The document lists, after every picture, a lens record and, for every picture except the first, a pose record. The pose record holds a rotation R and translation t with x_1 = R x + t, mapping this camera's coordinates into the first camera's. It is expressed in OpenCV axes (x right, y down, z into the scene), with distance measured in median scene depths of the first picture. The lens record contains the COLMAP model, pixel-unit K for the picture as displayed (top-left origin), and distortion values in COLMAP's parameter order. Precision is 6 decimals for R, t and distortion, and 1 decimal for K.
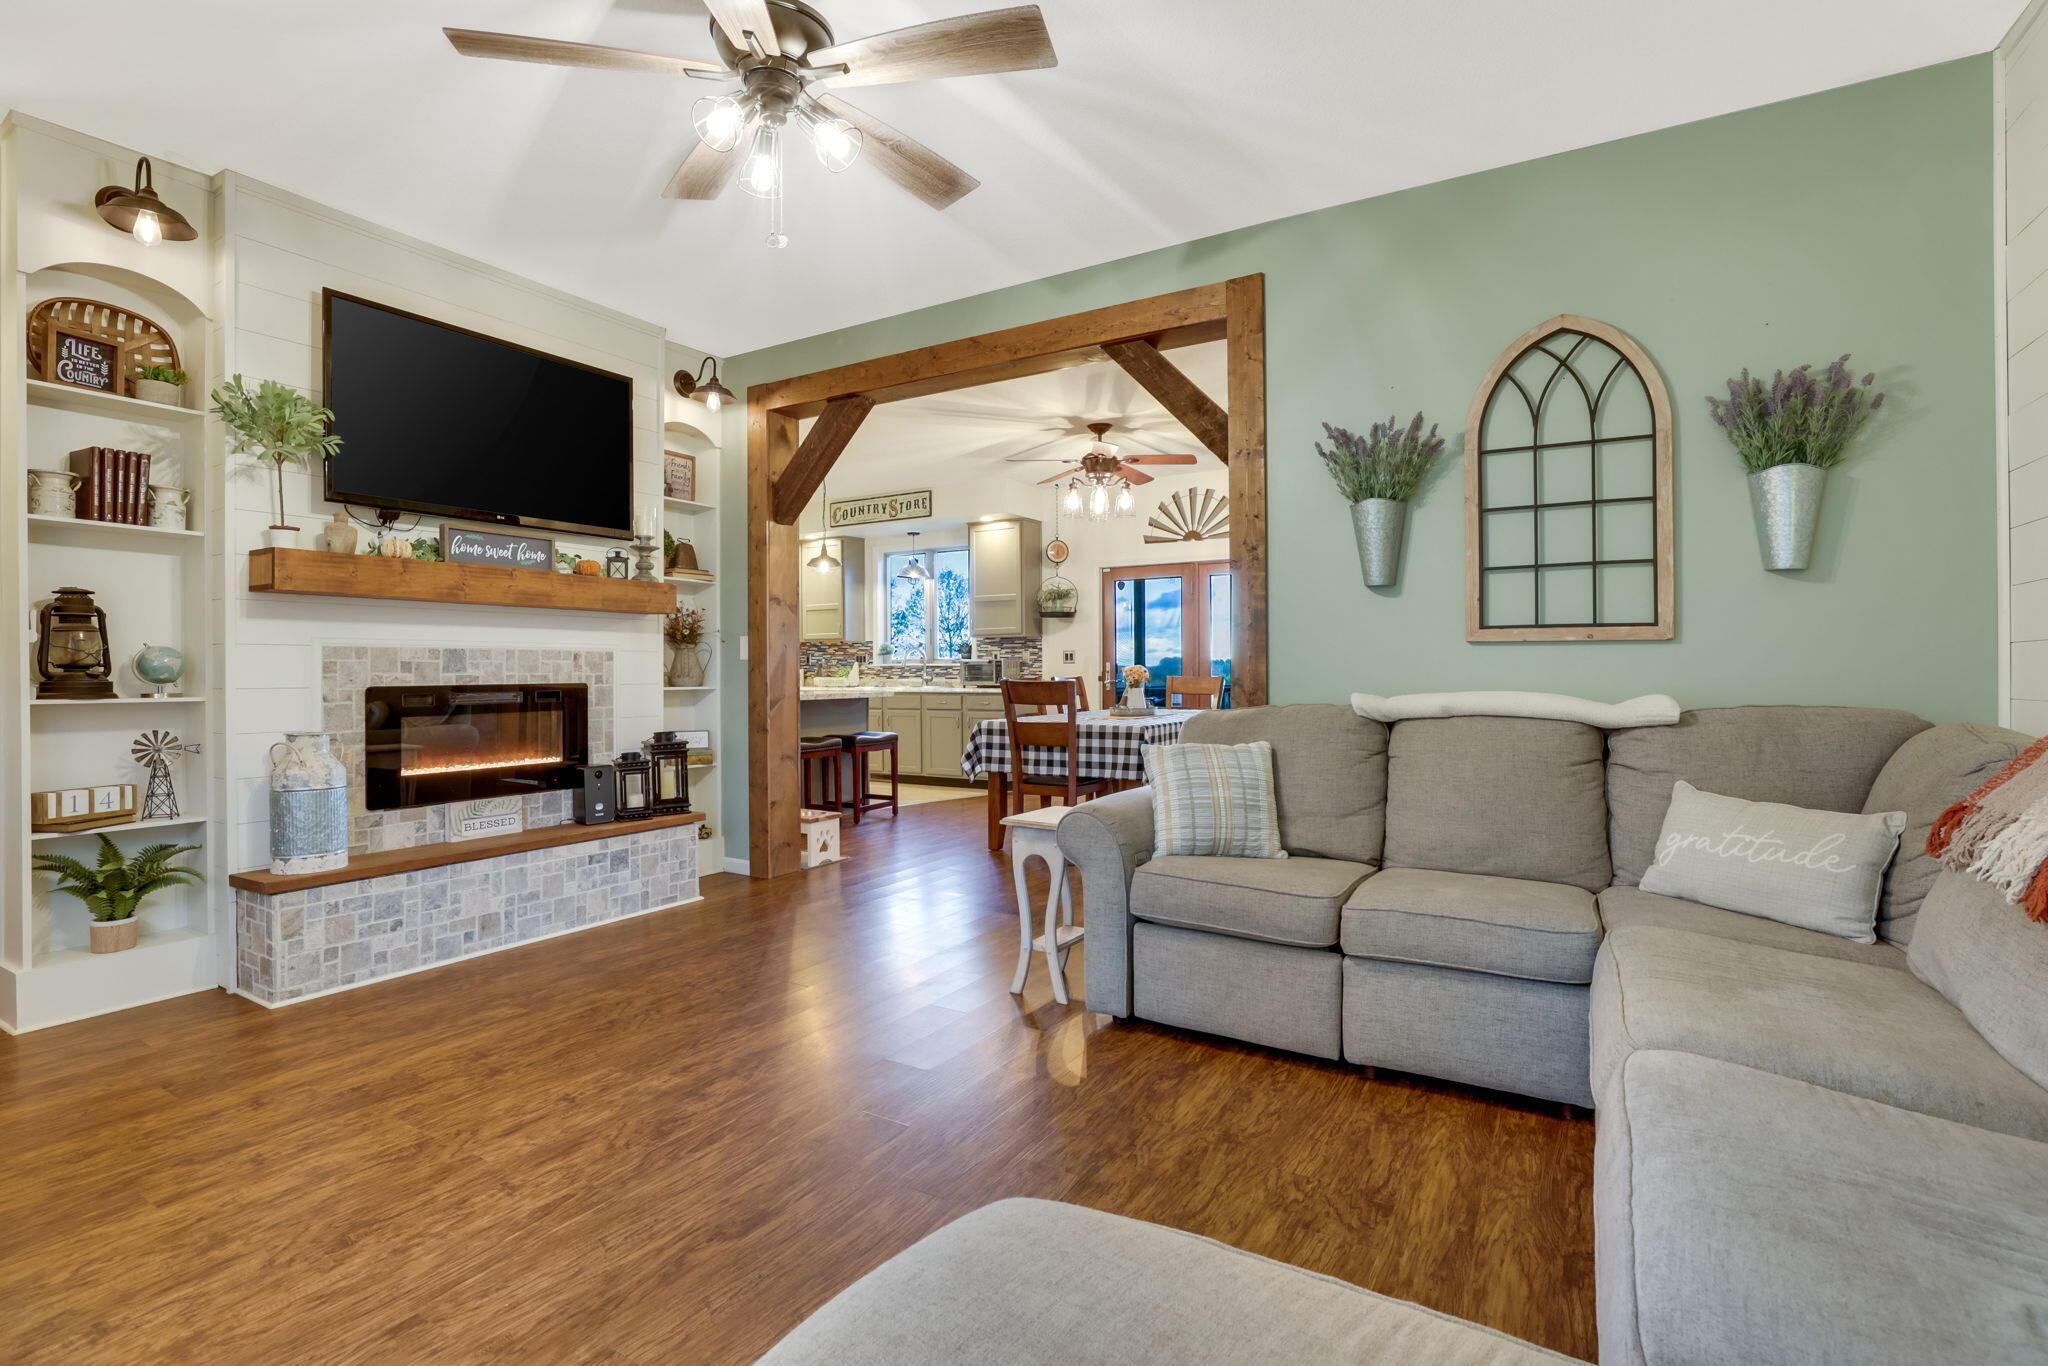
lens RADIAL K [[919.5, 0, 1032.8], [0, 919.5, 666.7], [0, 0, 1]] dist [0.001936, 0.000554]
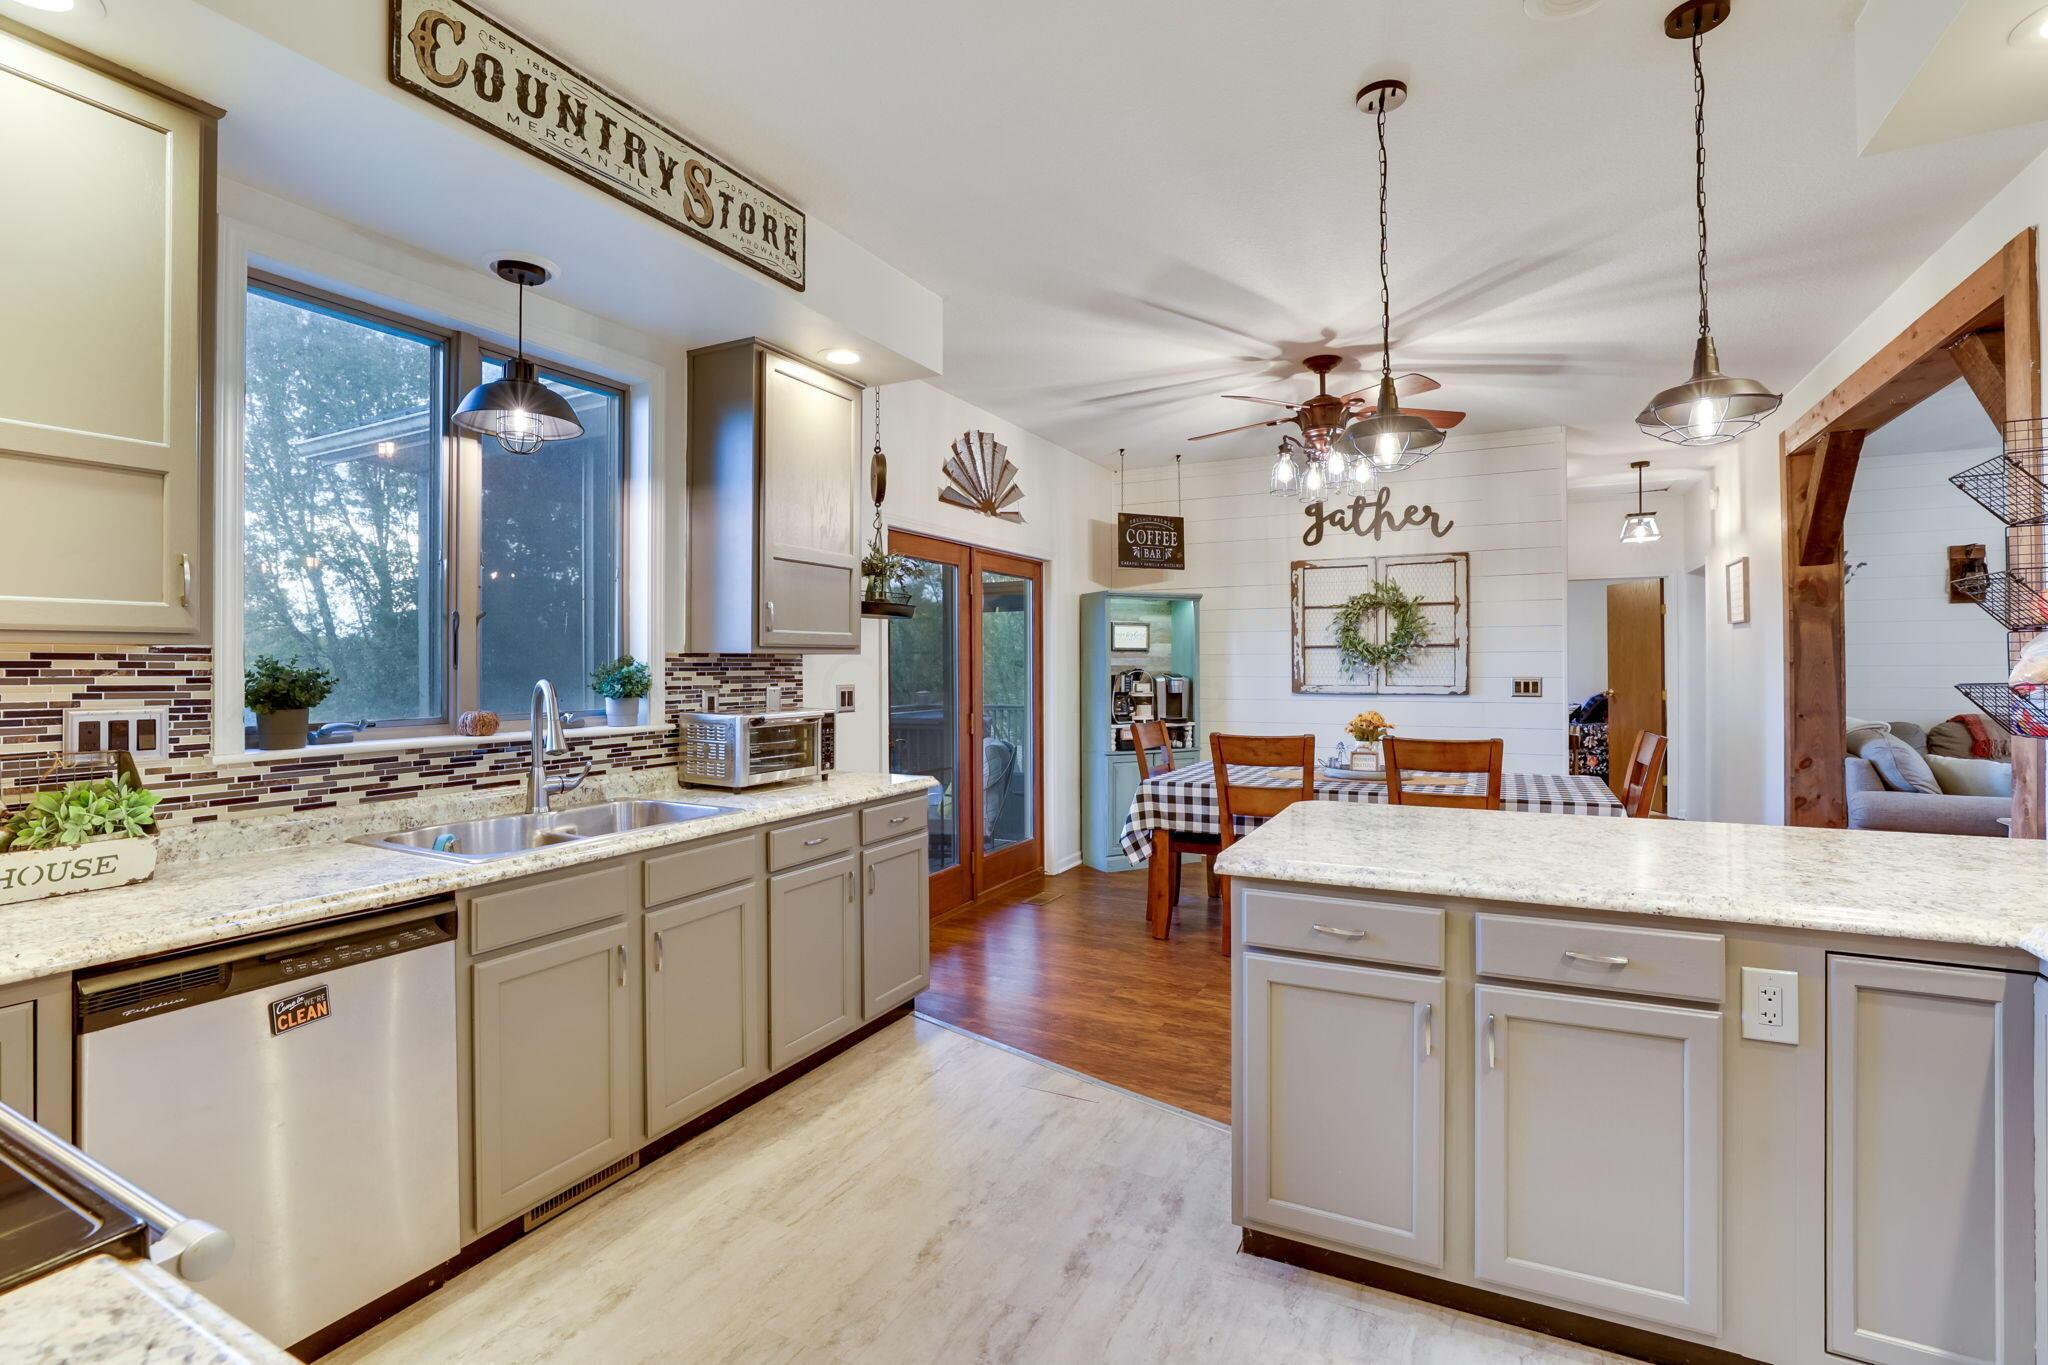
lens RADIAL K [[951.1, 0, 1018.5], [0, 951.1, 667.4], [0, 0, 1]] dist [-0.014168, 0.000738]
pose [[-0.046819, 0.004051, 0.998895, -0.462058], [0.004151, 0.999984, -0.003861, -0.024653], [-0.998895, 0.003965, -0.046835, 0.941561]]
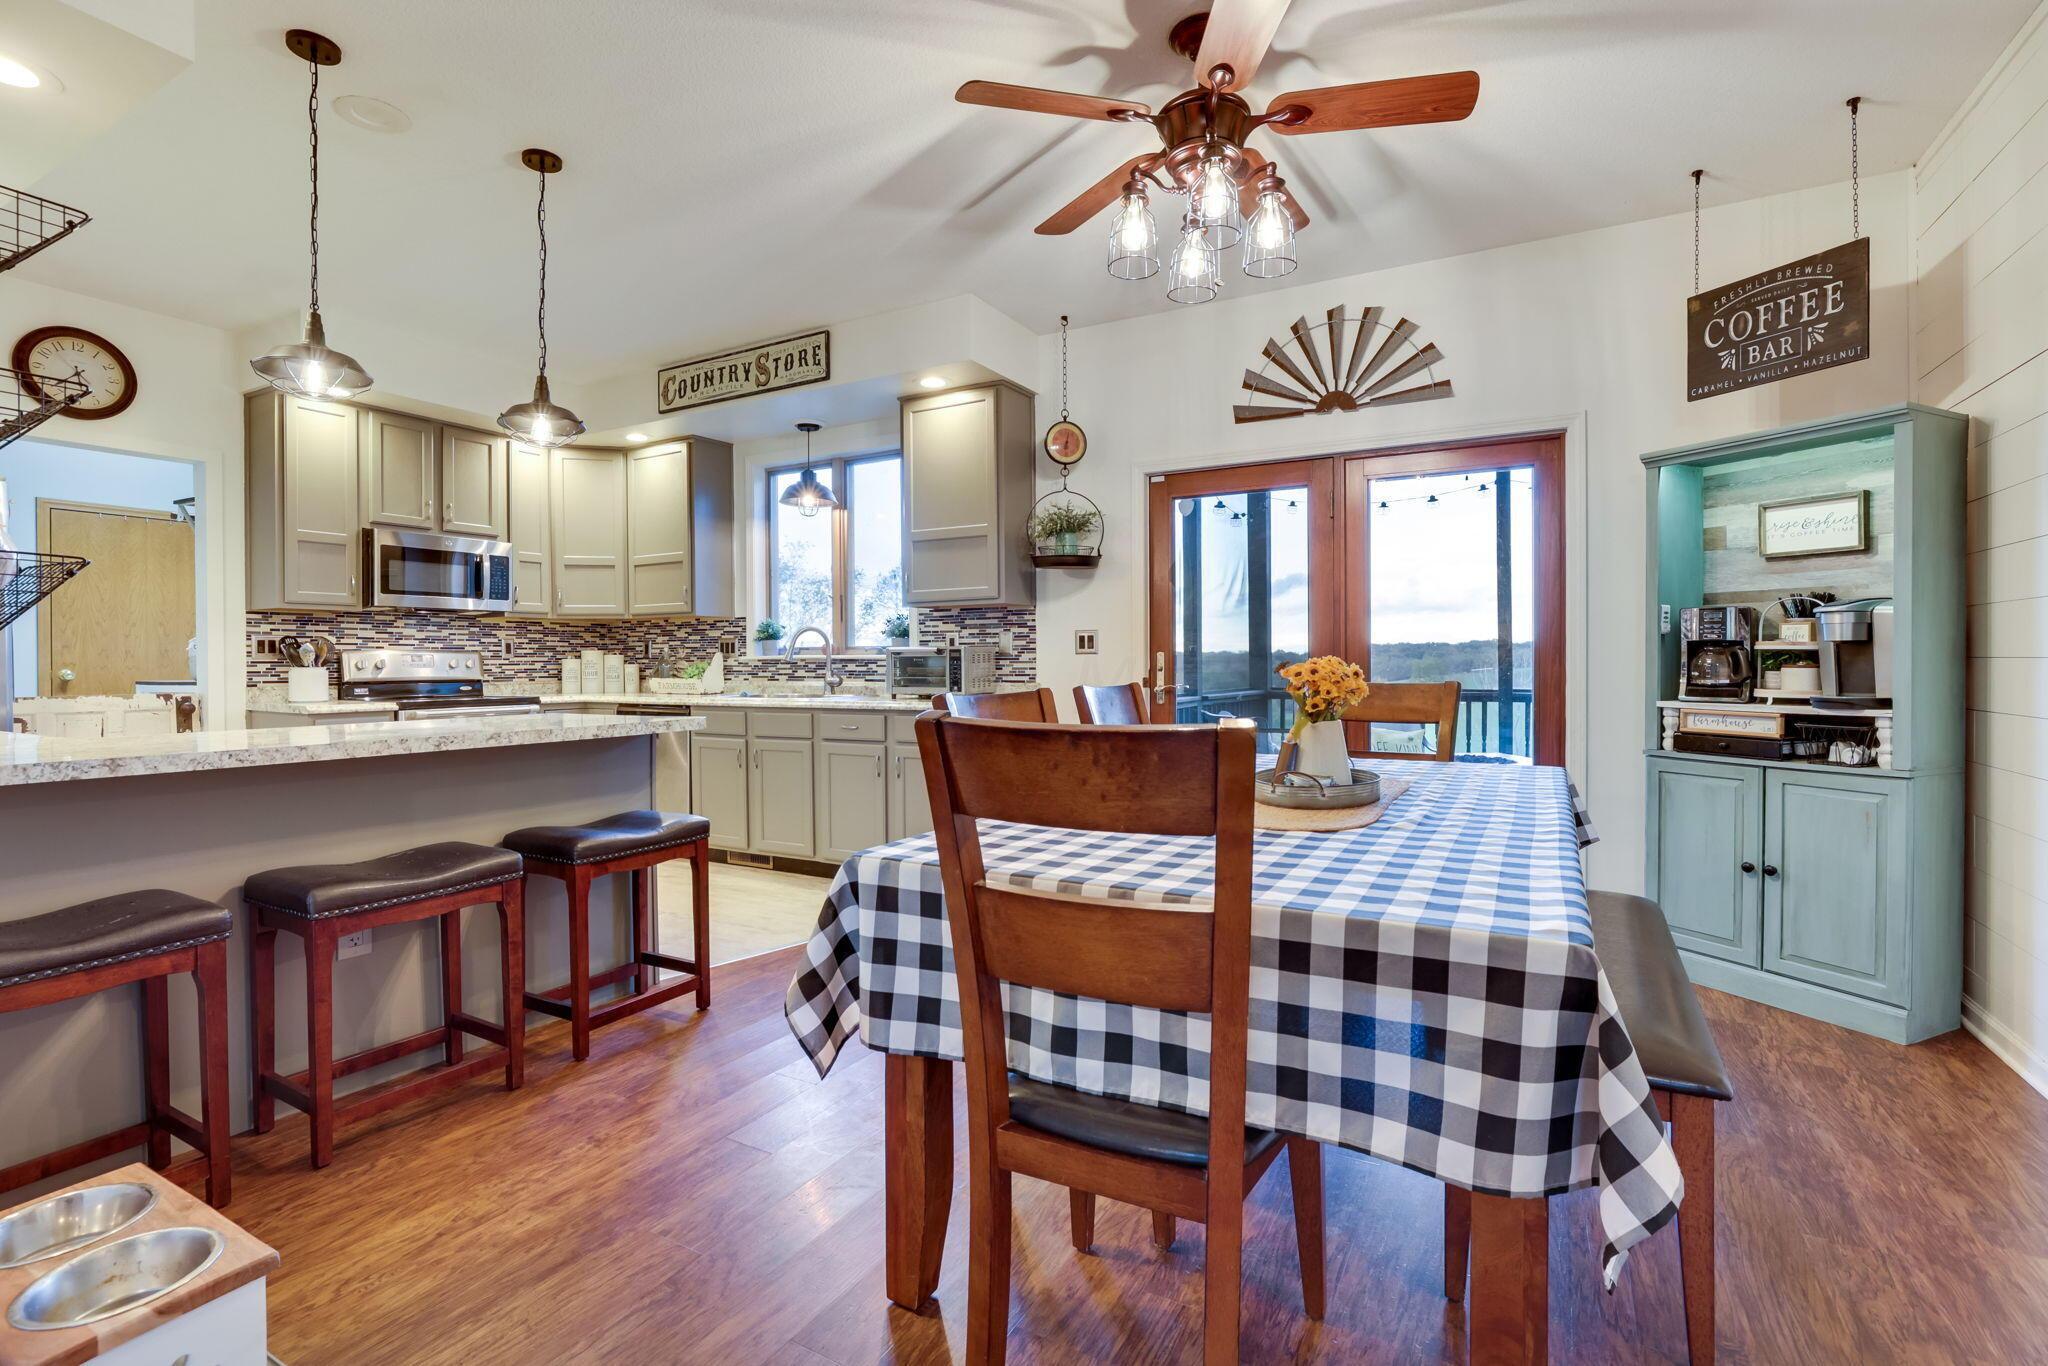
lens RADIAL K [[951.1, 0, 1018.5], [0, 951.1, 667.9], [0, 0, 1]] dist [-0.014168, 0.000738]
pose [[0.999940, -0.000986, 0.010918, -0.006533], [0.000891, 0.999962, 0.008716, -0.000260], [-0.010926, -0.008706, 0.999902, 0.446590]]
